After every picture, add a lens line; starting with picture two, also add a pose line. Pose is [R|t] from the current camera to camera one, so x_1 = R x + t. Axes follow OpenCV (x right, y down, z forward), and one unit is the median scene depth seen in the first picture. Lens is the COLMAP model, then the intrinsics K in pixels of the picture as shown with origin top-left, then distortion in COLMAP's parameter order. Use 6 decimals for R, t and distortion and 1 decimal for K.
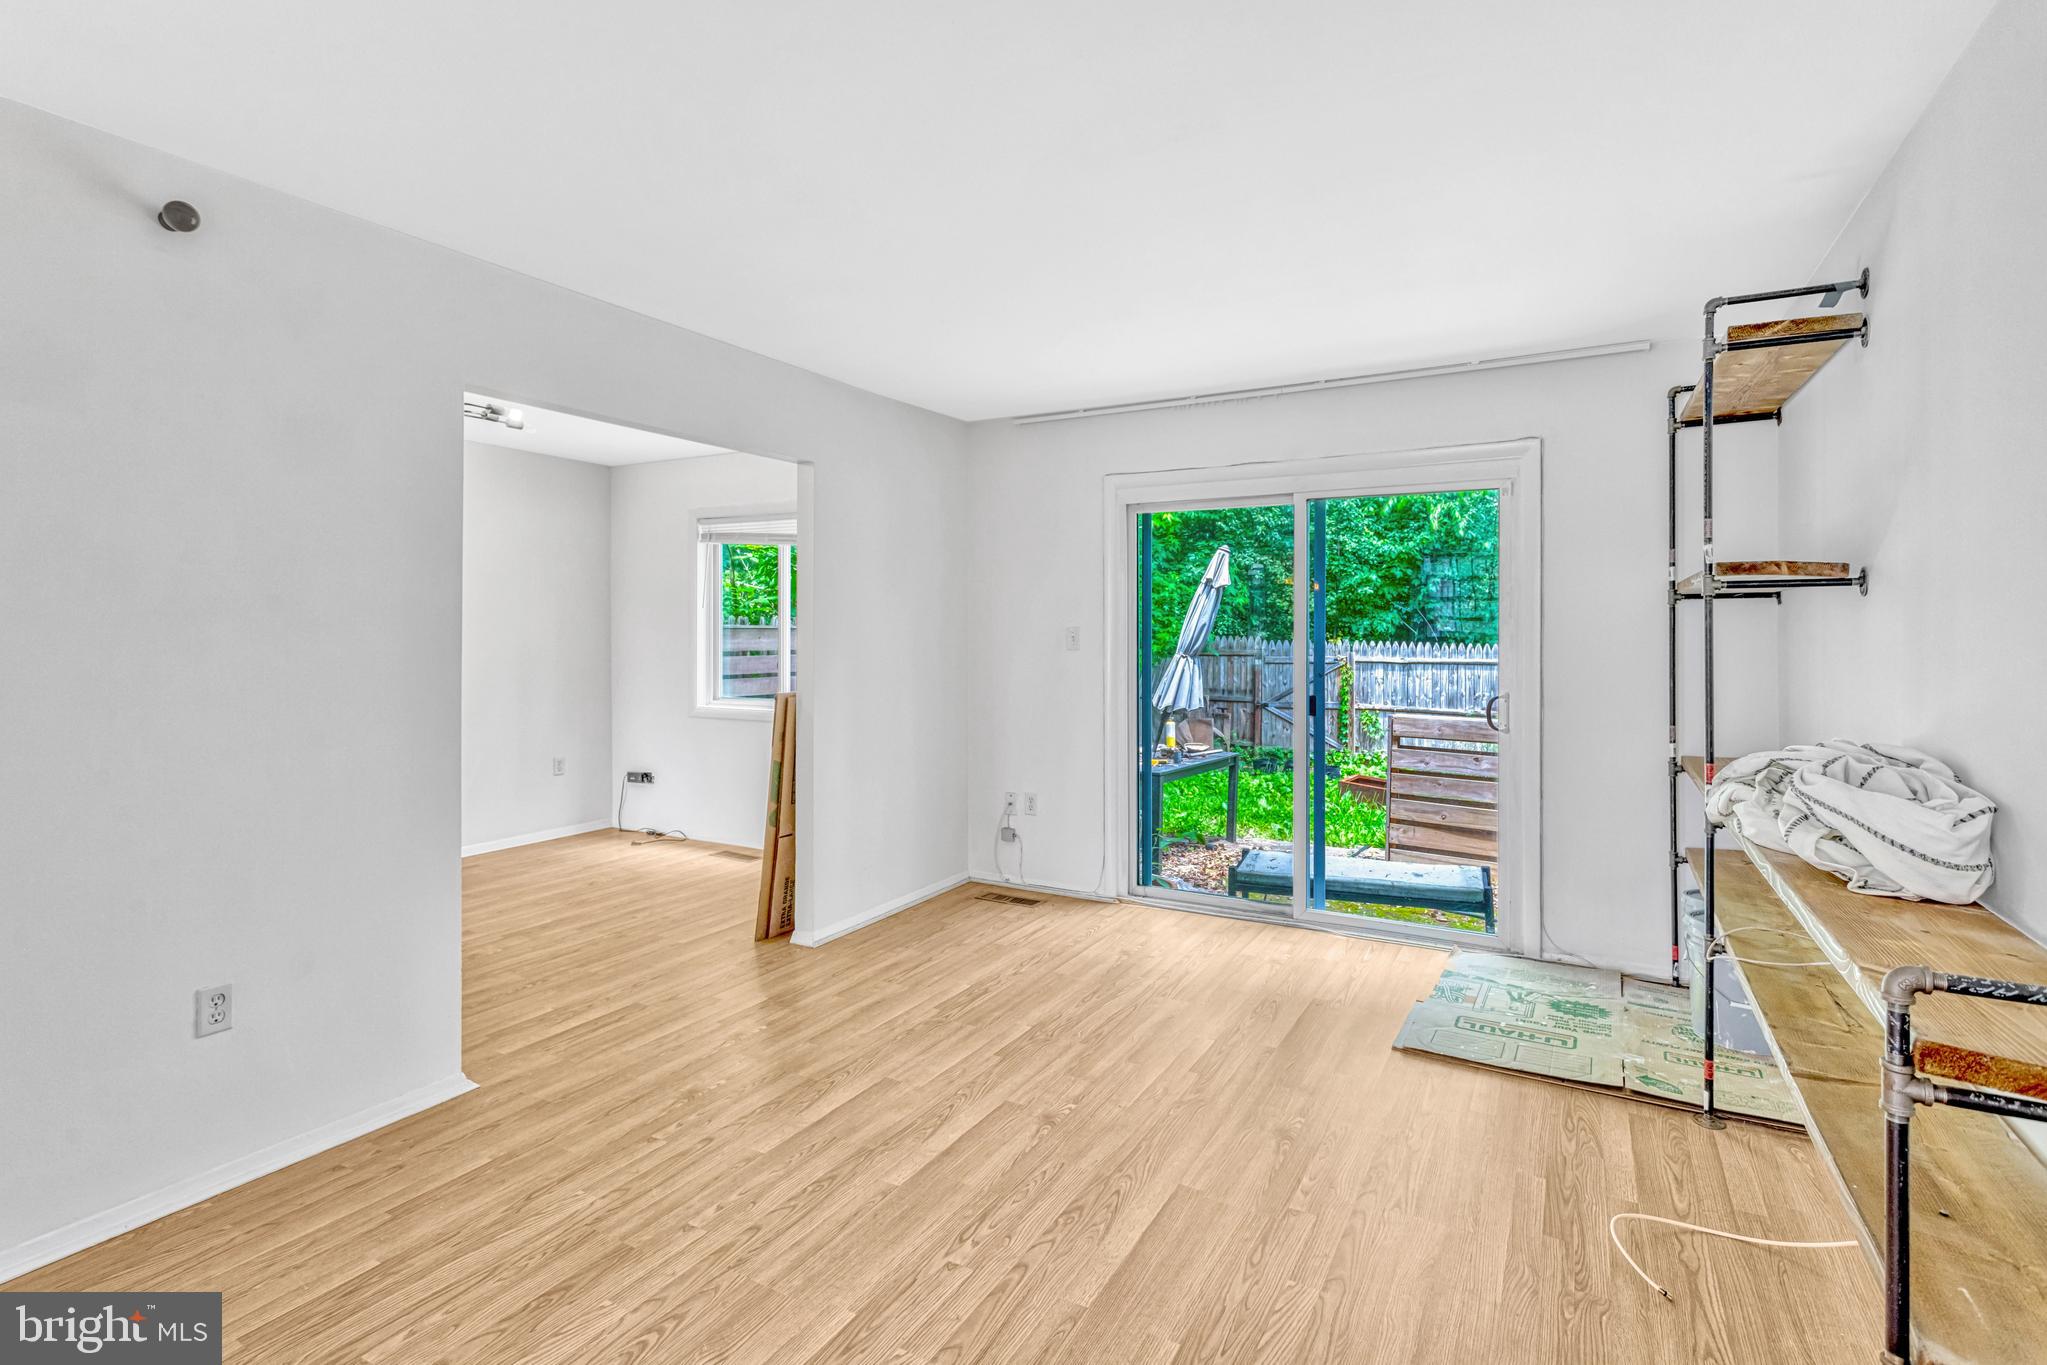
lens RADIAL K [[972.0, 0, 1030.9], [0, 972.0, 629.3], [0, 0, 1]] dist [-0.001466, -0.000088]
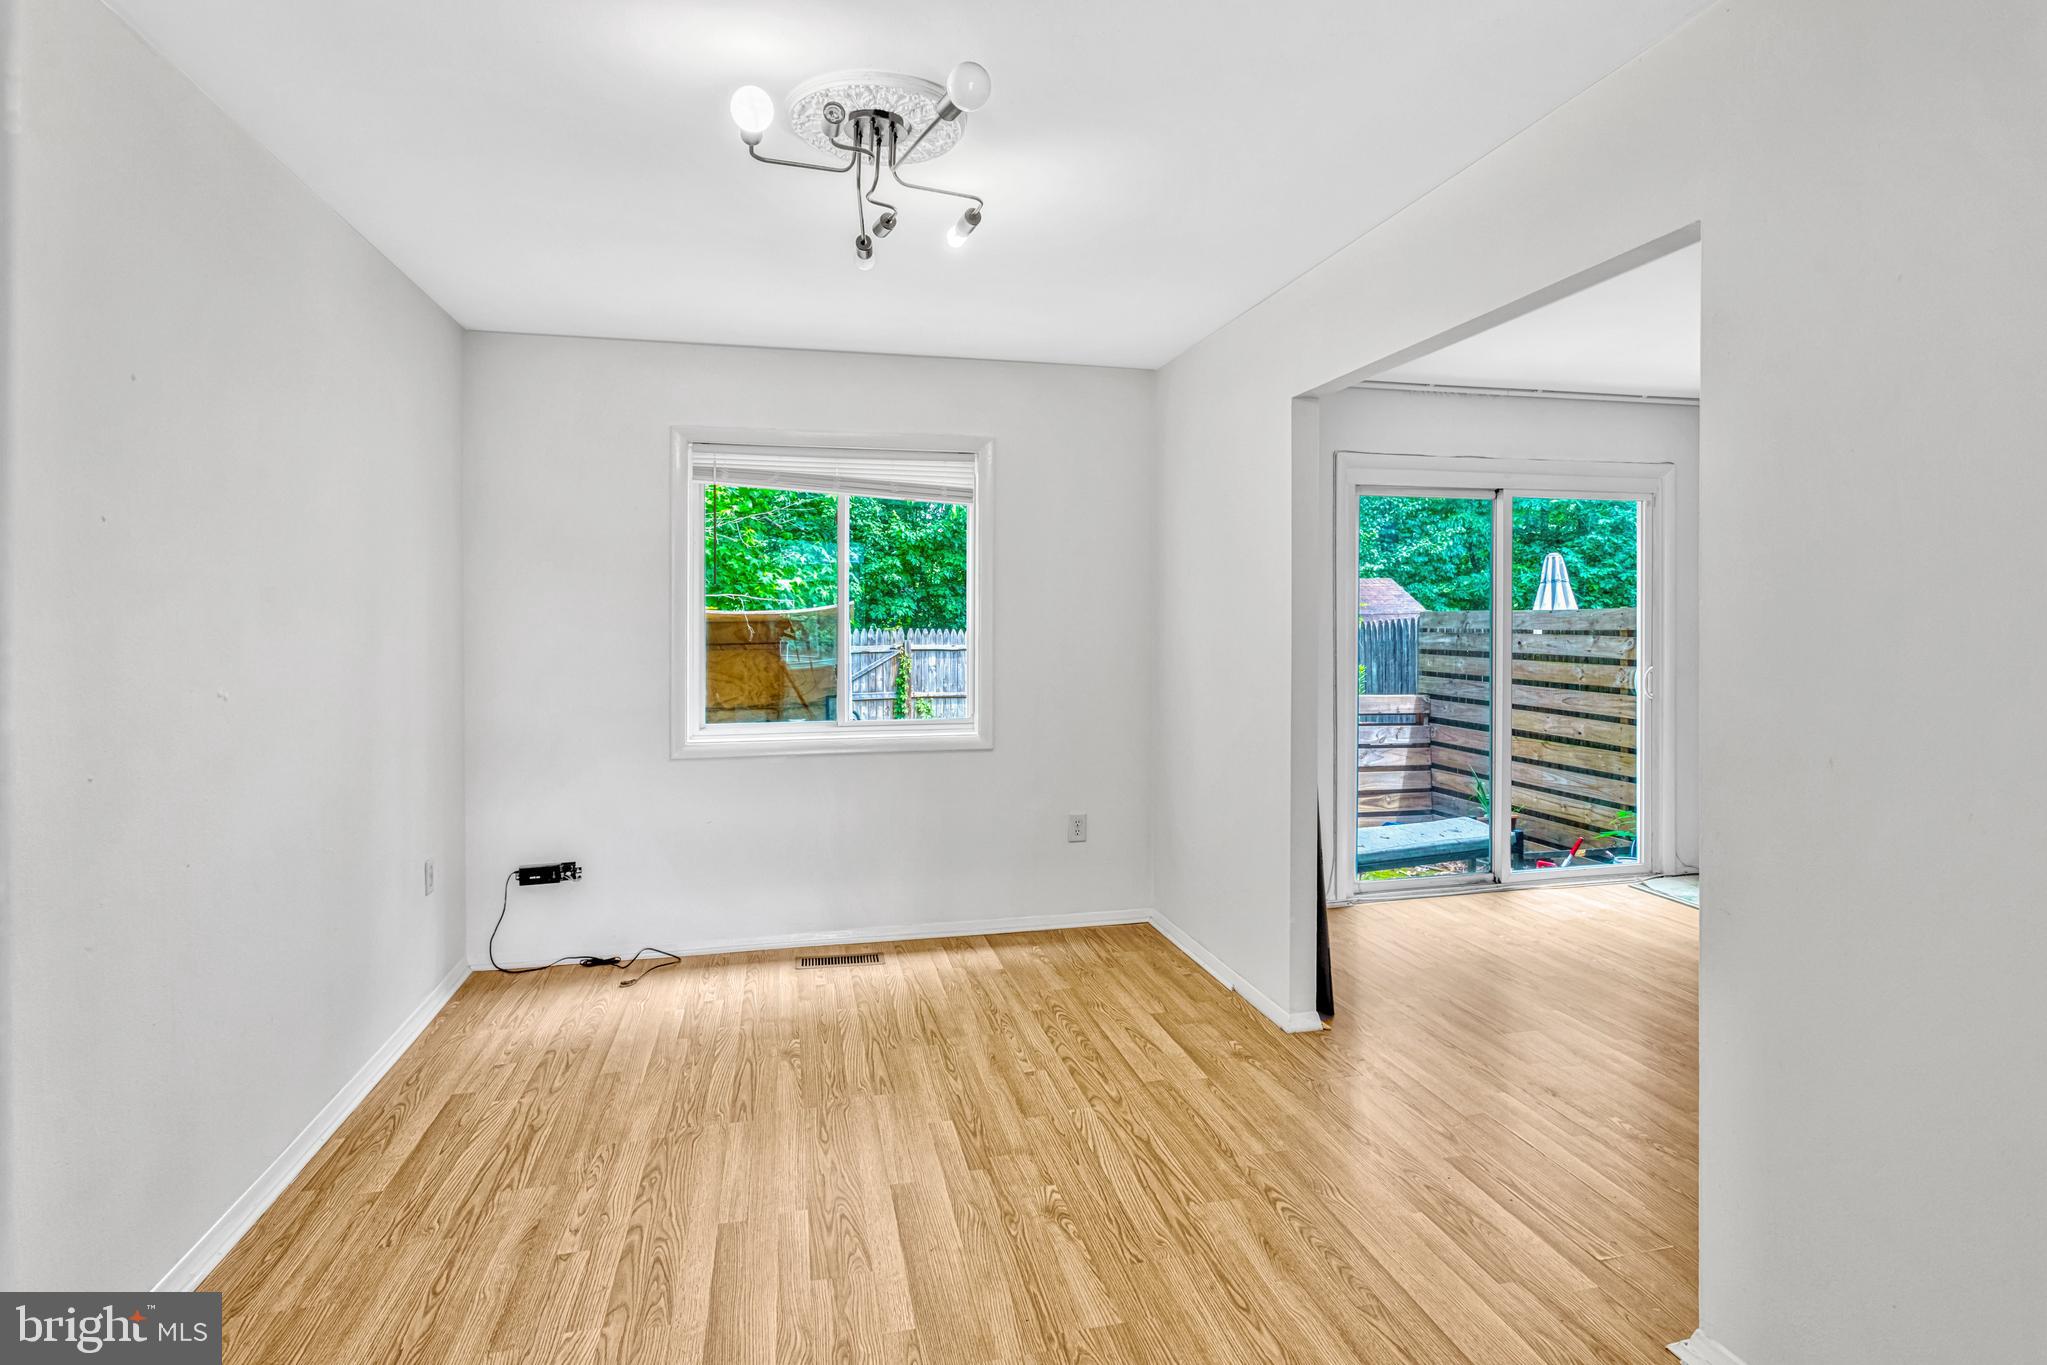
lens RADIAL K [[999.1, 0, 1015.9], [0, 999.1, 616.4], [0, 0, 1]] dist [-0.008601, 0.000371]
pose [[0.746417, -0.004305, 0.665465, -1.160921], [0.005247, 0.999986, 0.000584, -0.004394], [-0.665458, 0.003056, 0.746429, 0.707186]]
